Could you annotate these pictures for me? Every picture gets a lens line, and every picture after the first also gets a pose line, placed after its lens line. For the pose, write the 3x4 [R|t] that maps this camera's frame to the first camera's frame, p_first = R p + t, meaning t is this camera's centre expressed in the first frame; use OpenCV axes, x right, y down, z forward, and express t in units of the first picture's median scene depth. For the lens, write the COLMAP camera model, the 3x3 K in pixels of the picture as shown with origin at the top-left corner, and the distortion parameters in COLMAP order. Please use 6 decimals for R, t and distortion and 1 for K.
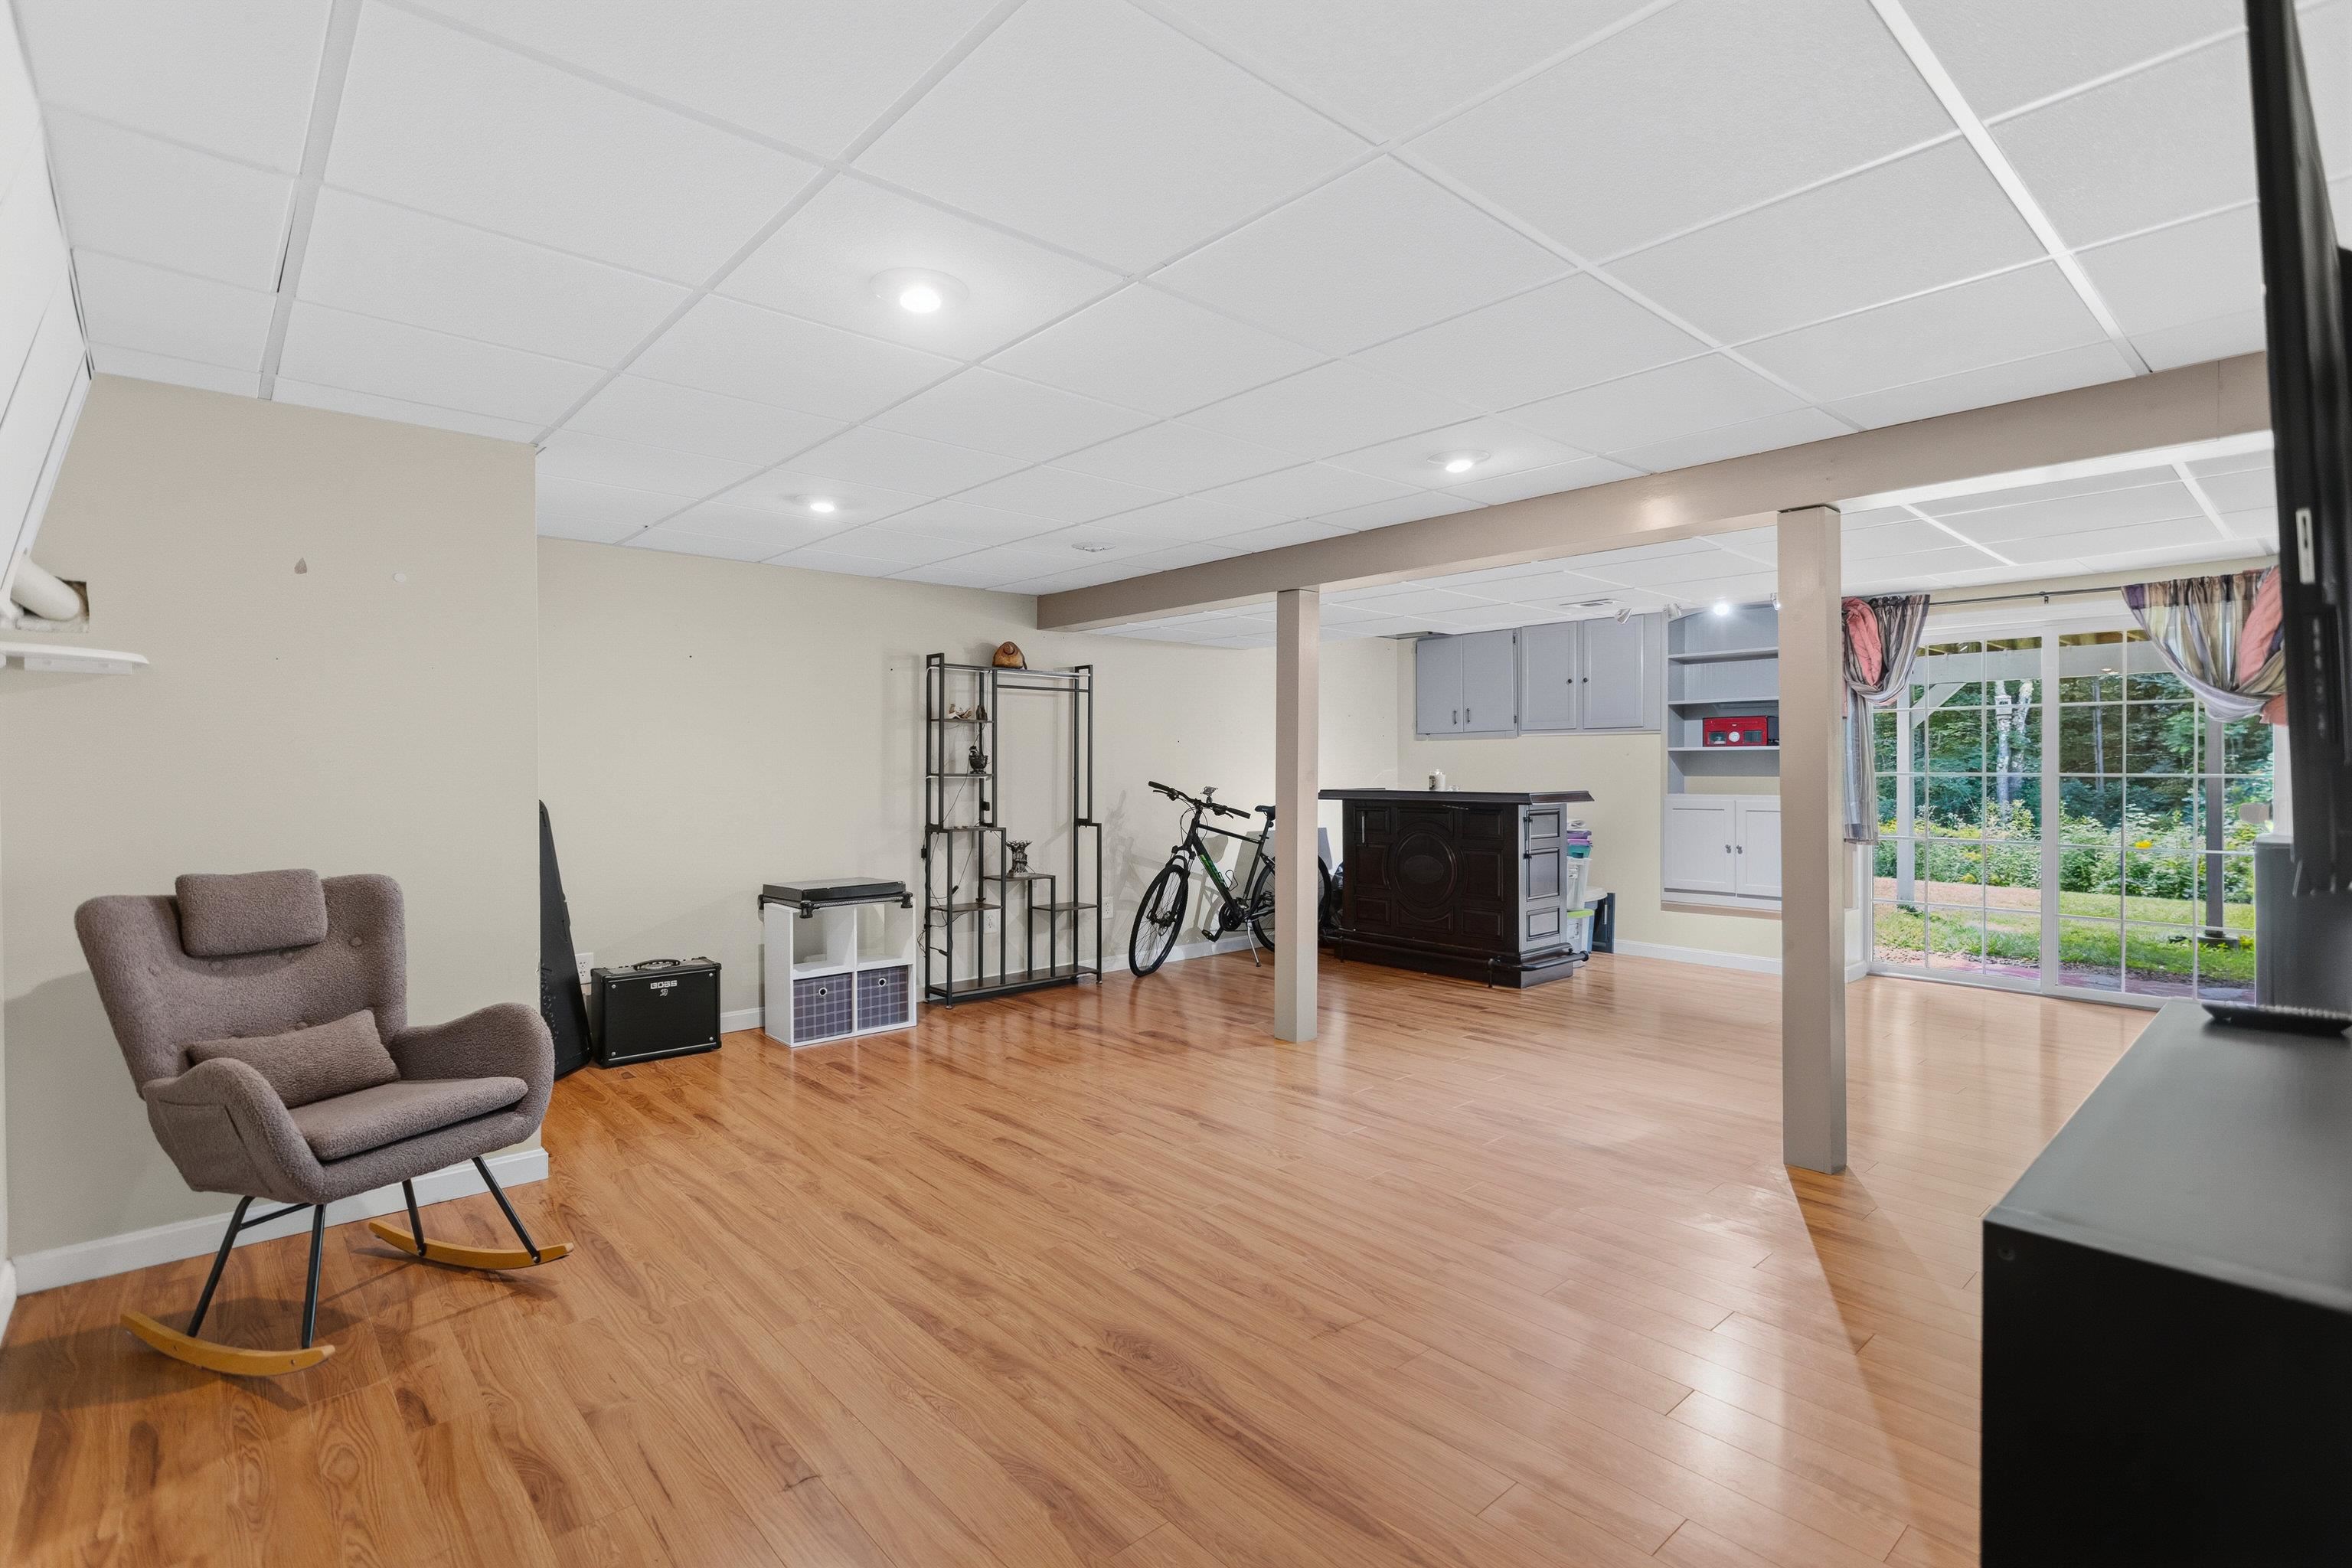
lens RADIAL K [[1110.0, 0, 1185.8], [0, 1110.0, 772.2], [0, 0, 1]] dist [0.001902, 0.000706]
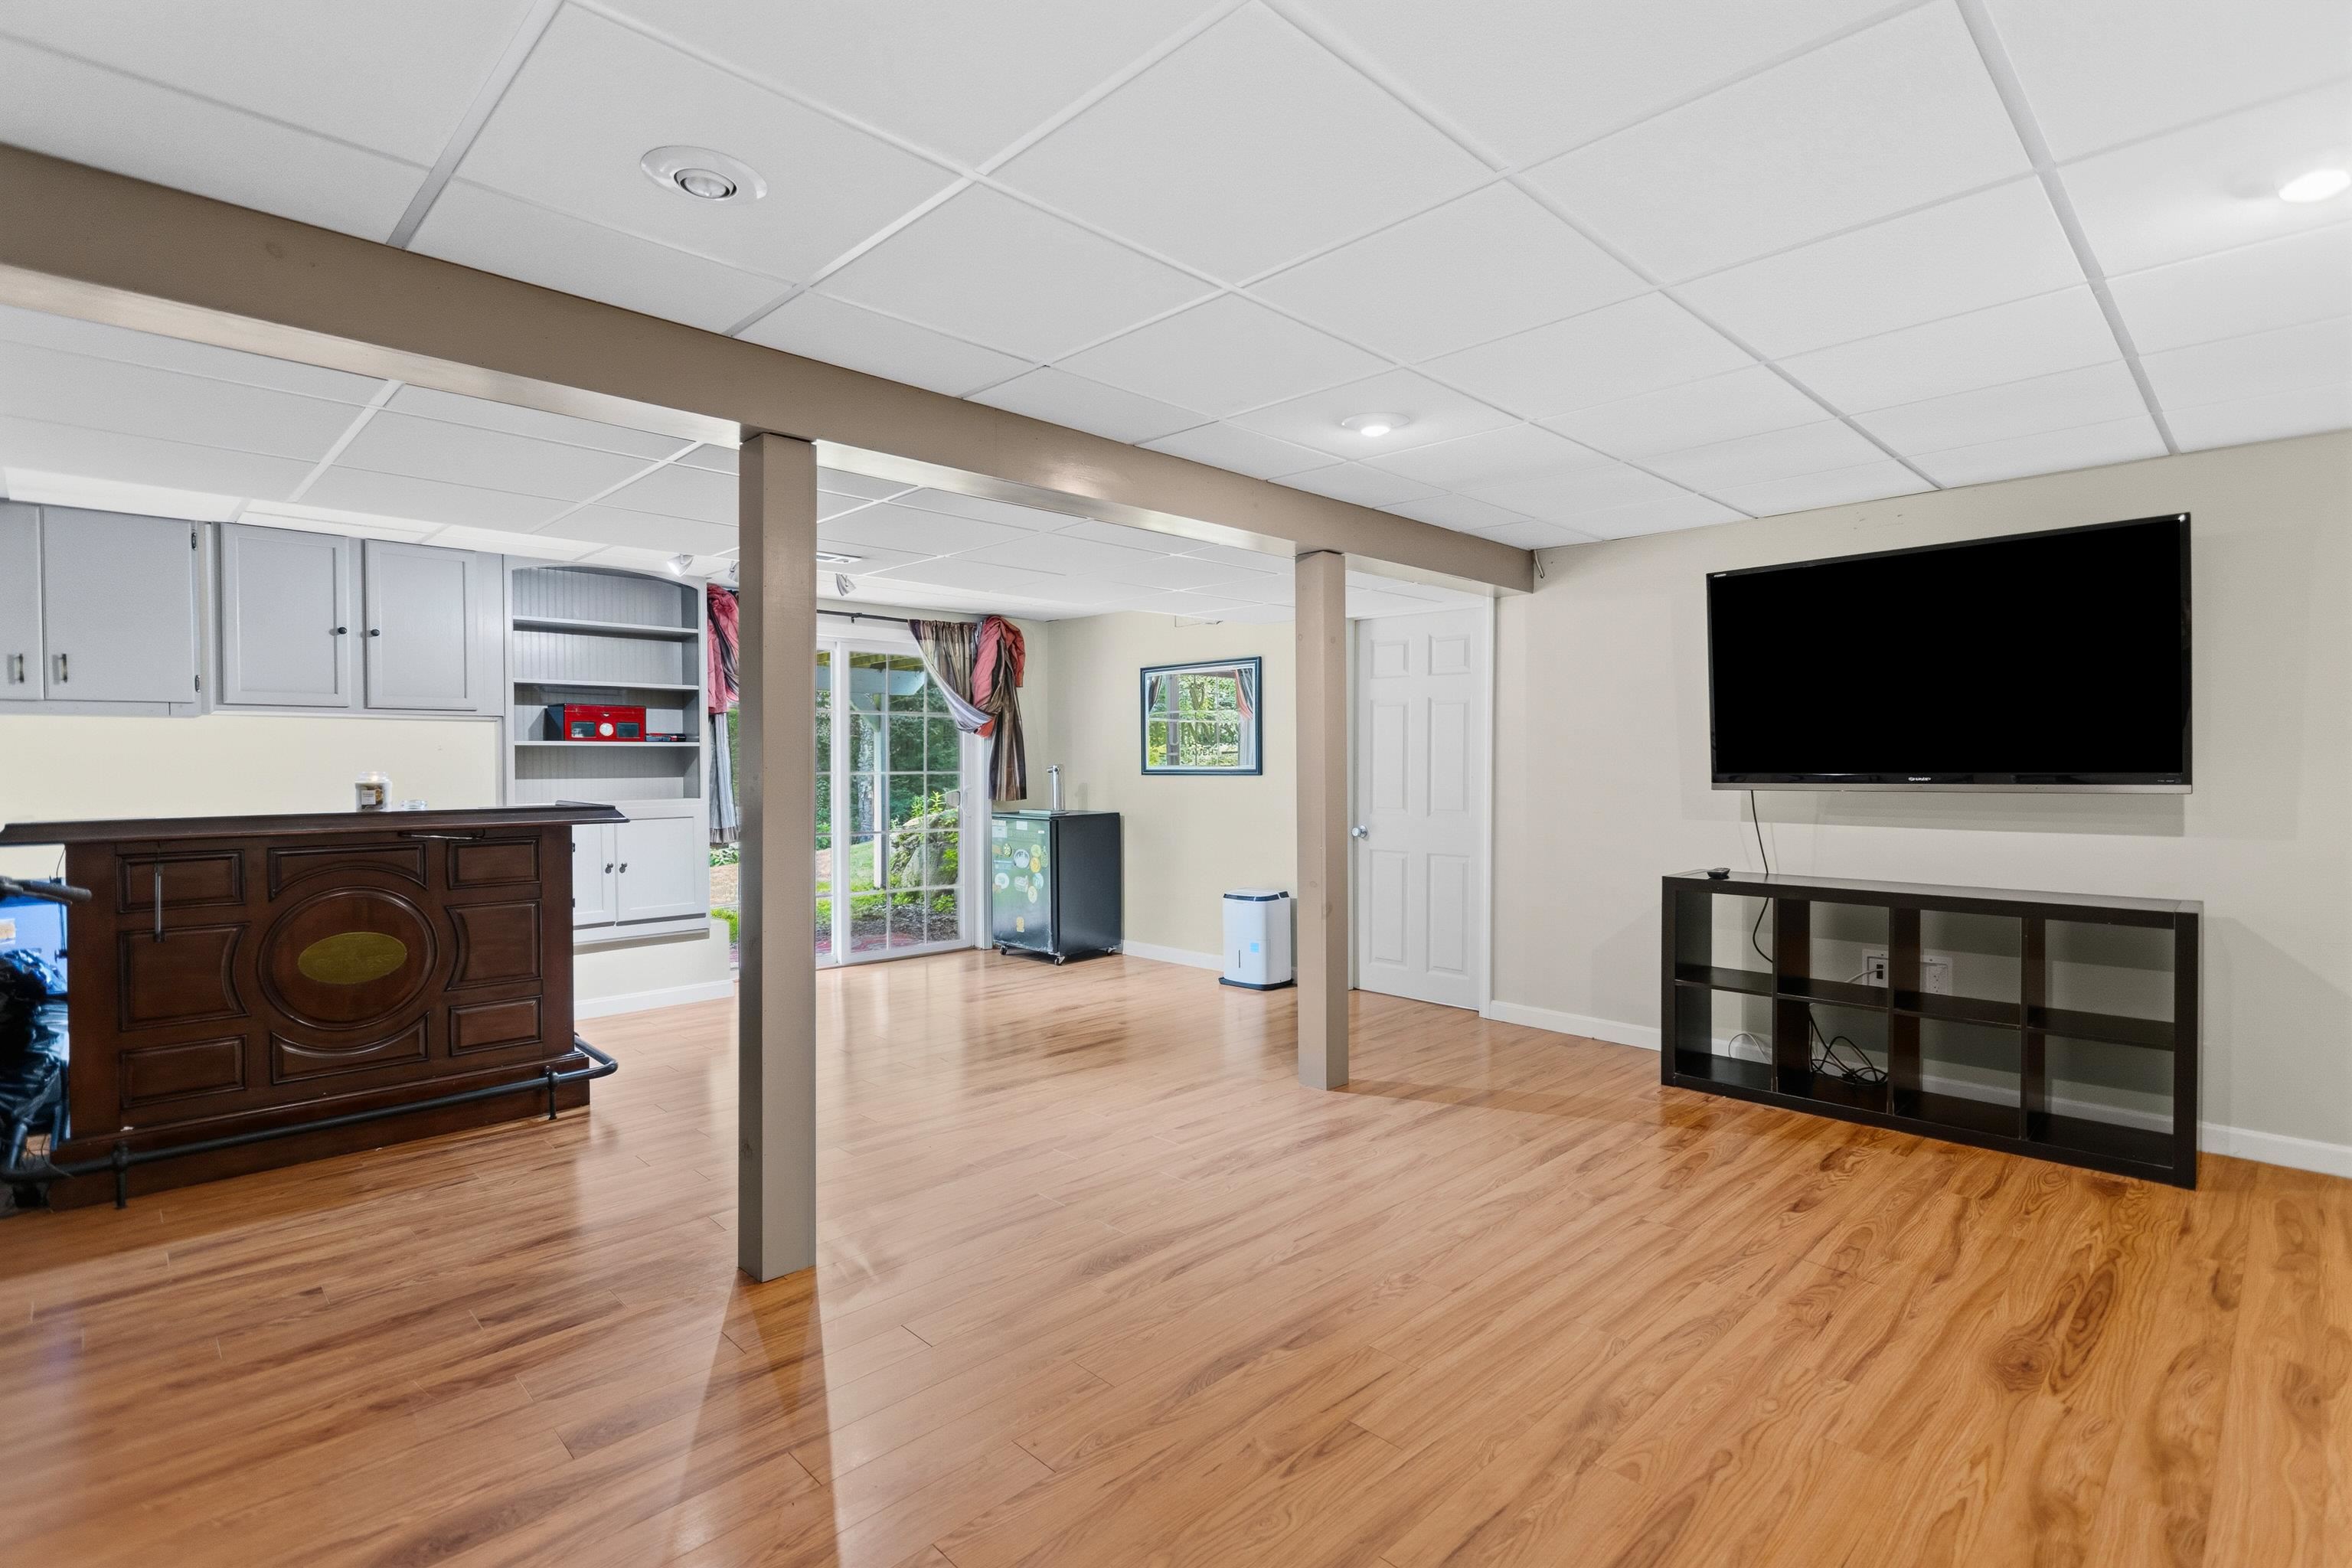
lens RADIAL K [[1110.0, 0, 1185.4], [0, 1110.0, 774.2], [0, 0, 1]] dist [0.001902, 0.000706]
pose [[-0.048368, -0.008155, 0.998796, -0.589976], [0.009539, 0.999917, 0.008626, -0.003663], [-0.998784, 0.009945, -0.048286, 1.082244]]
